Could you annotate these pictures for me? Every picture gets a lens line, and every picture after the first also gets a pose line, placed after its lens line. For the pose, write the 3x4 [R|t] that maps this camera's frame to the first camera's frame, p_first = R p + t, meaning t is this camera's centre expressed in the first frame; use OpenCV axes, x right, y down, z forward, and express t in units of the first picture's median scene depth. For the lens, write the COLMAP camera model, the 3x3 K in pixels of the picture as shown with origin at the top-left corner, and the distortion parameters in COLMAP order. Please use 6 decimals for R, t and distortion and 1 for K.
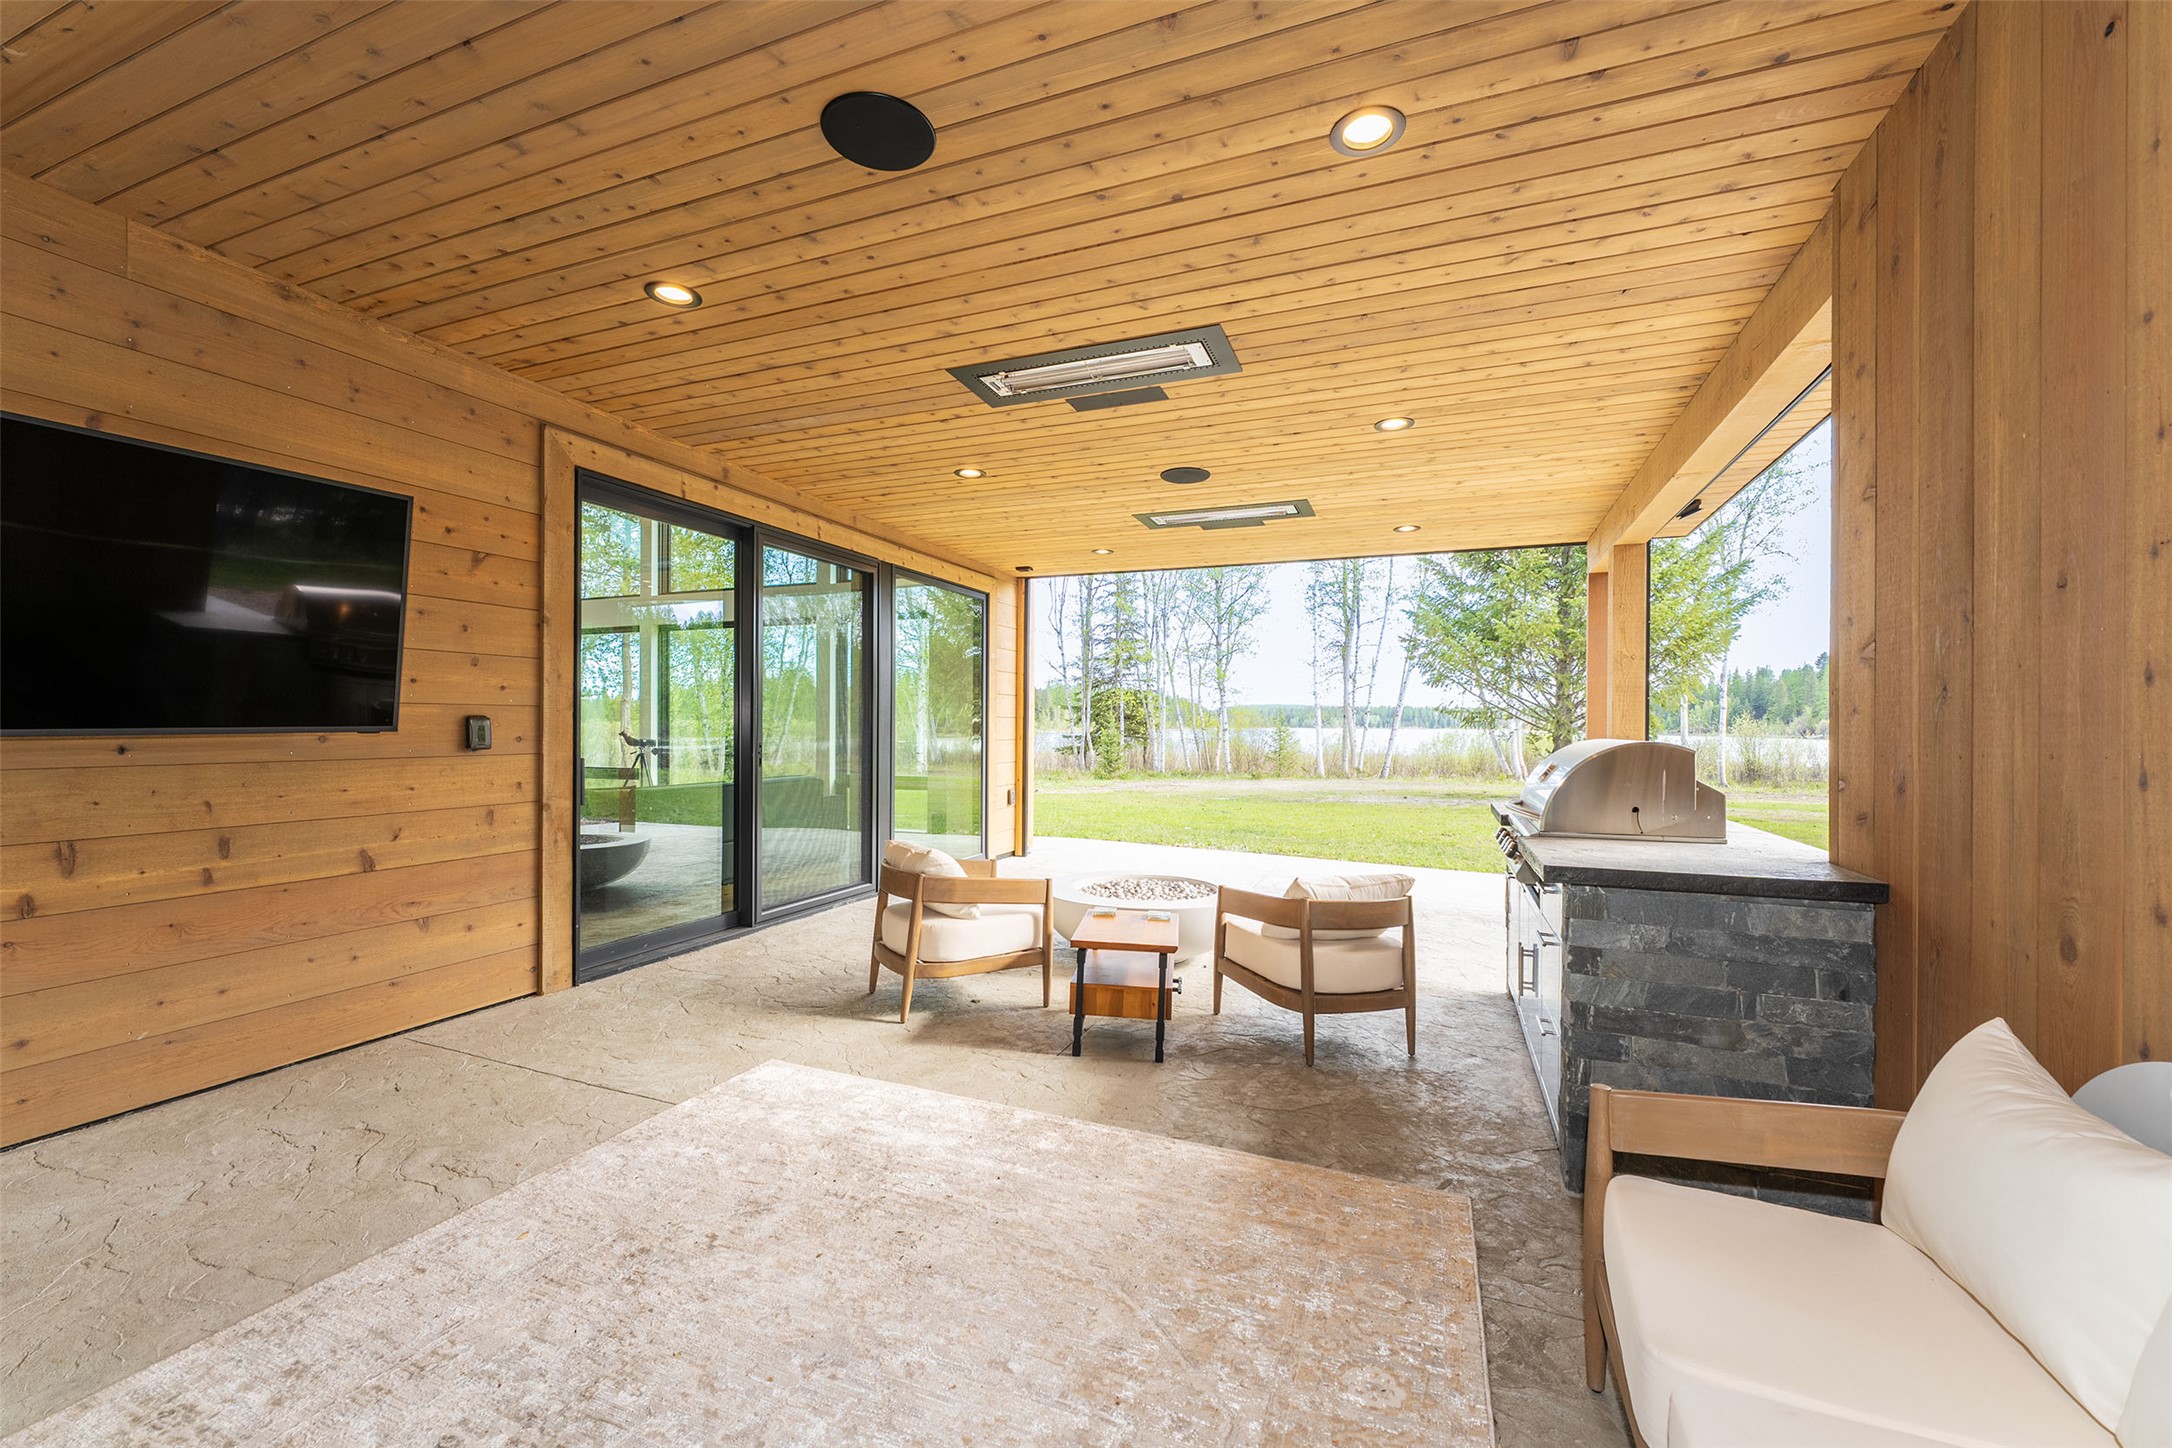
lens RADIAL K [[882.3, 0, 1083.2], [0, 882.3, 708.9], [0, 0, 1]] dist [-0.000519, 0.000064]
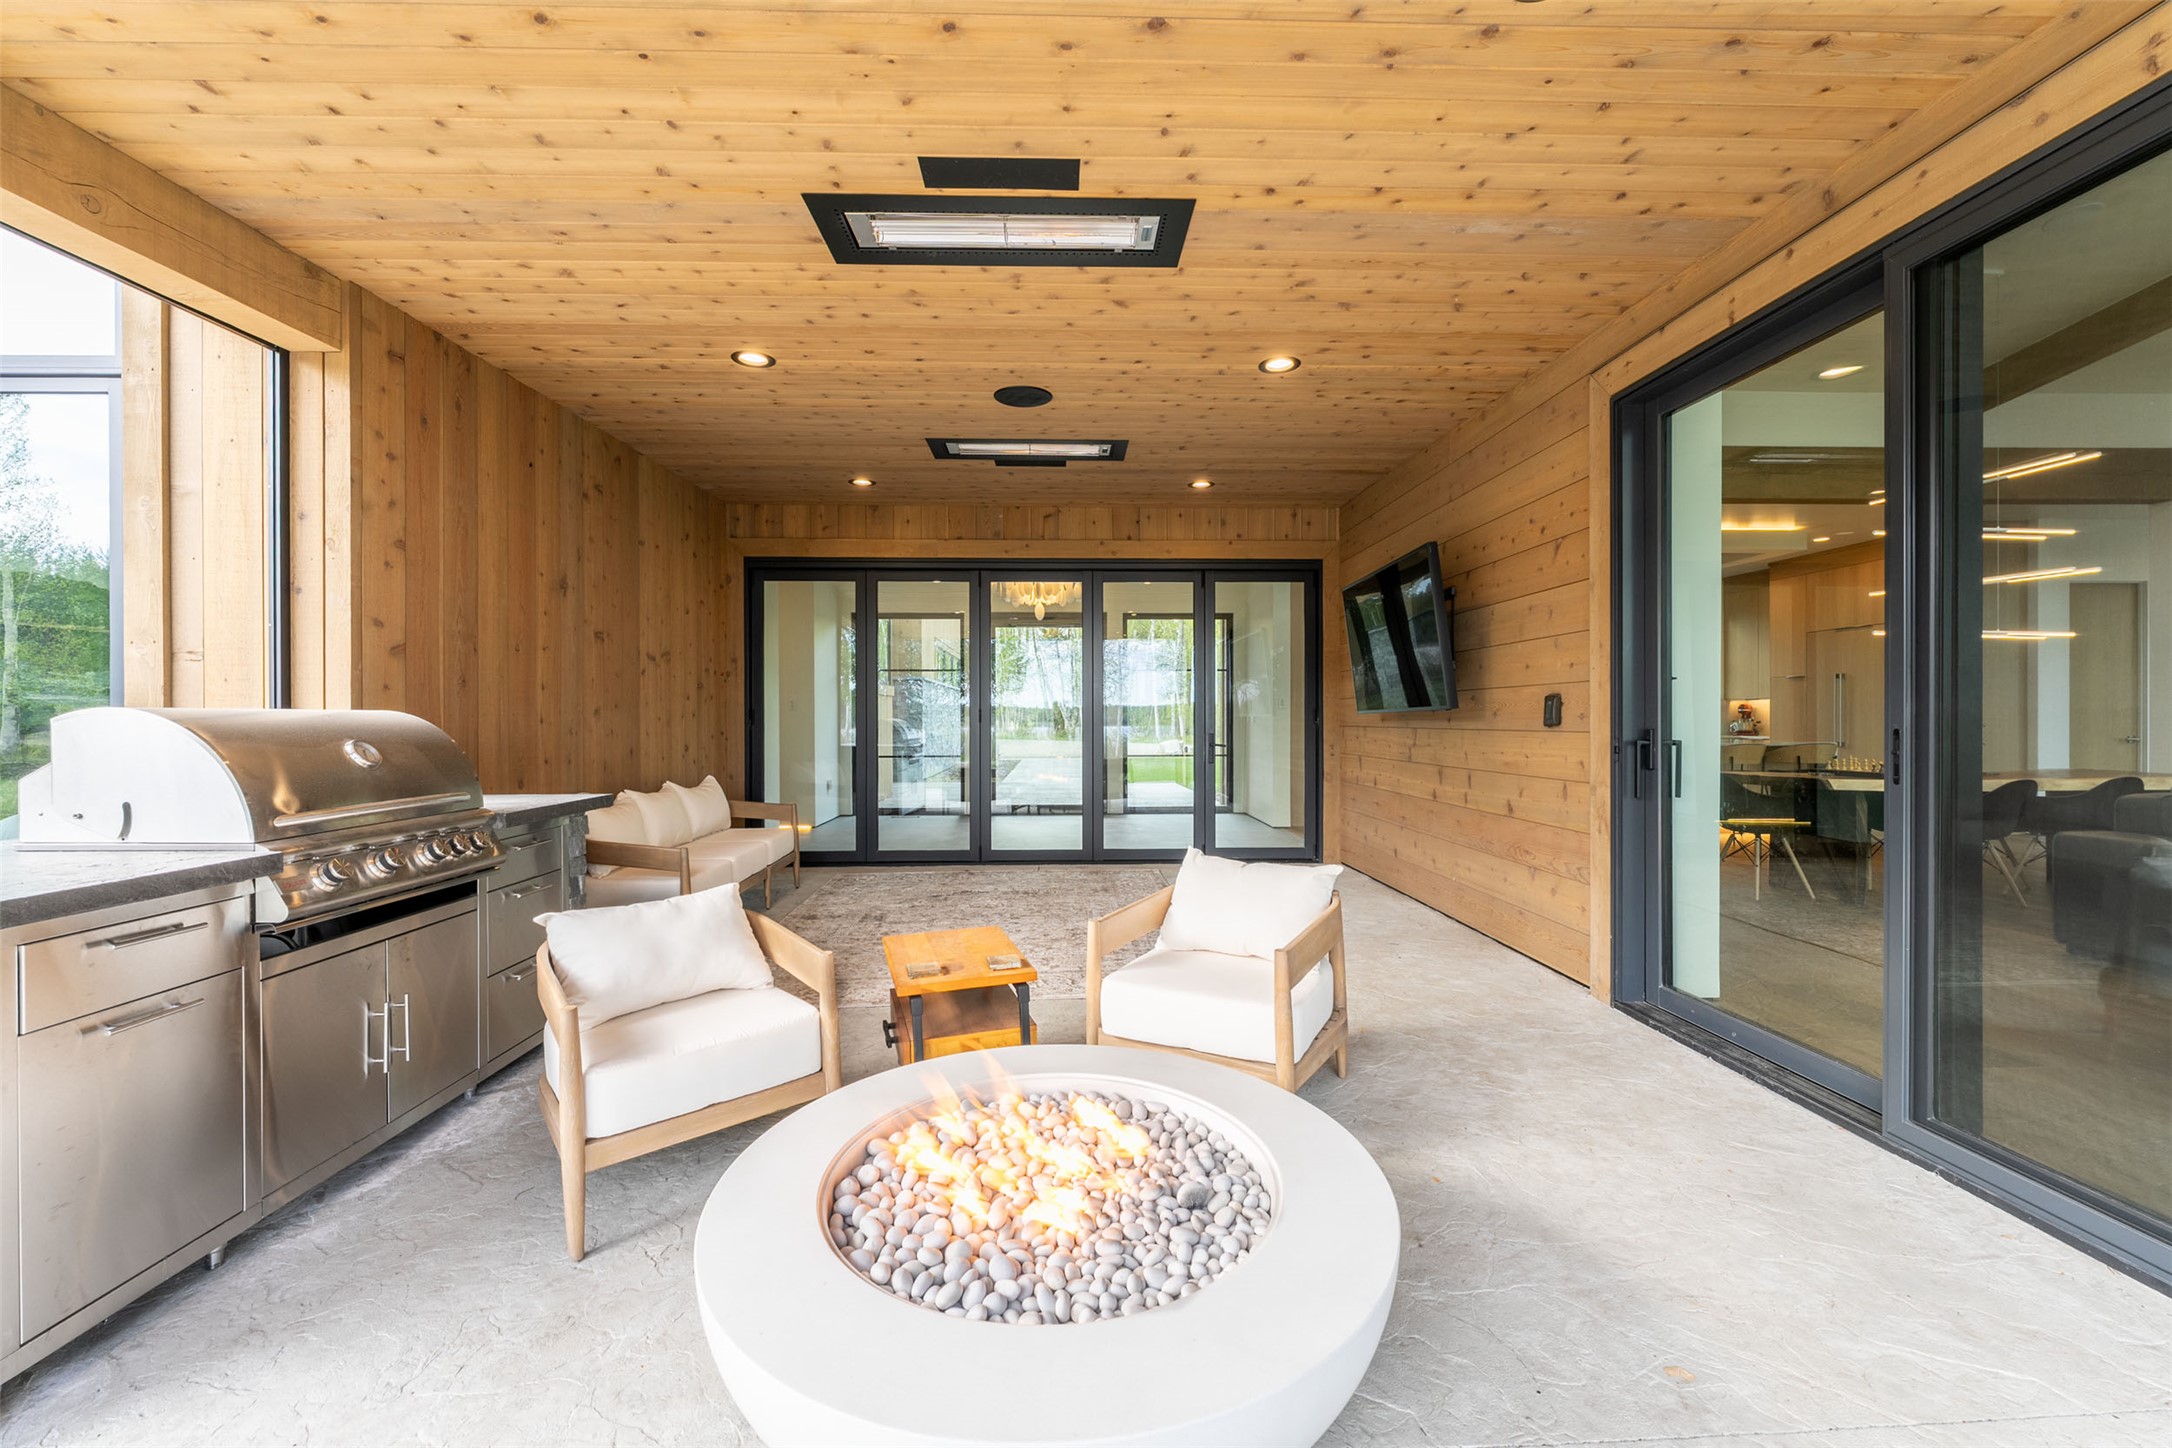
lens RADIAL K [[881.7, 0, 1089.3], [0, 881.7, 712.2], [0, 0, 1]] dist [0.001164, 0.000086]
pose [[-0.916281, -0.001444, -0.400533, 0.229830], [0.007365, 0.999764, -0.020452, 0.043931], [0.400467, -0.021689, -0.916054, 1.580588]]
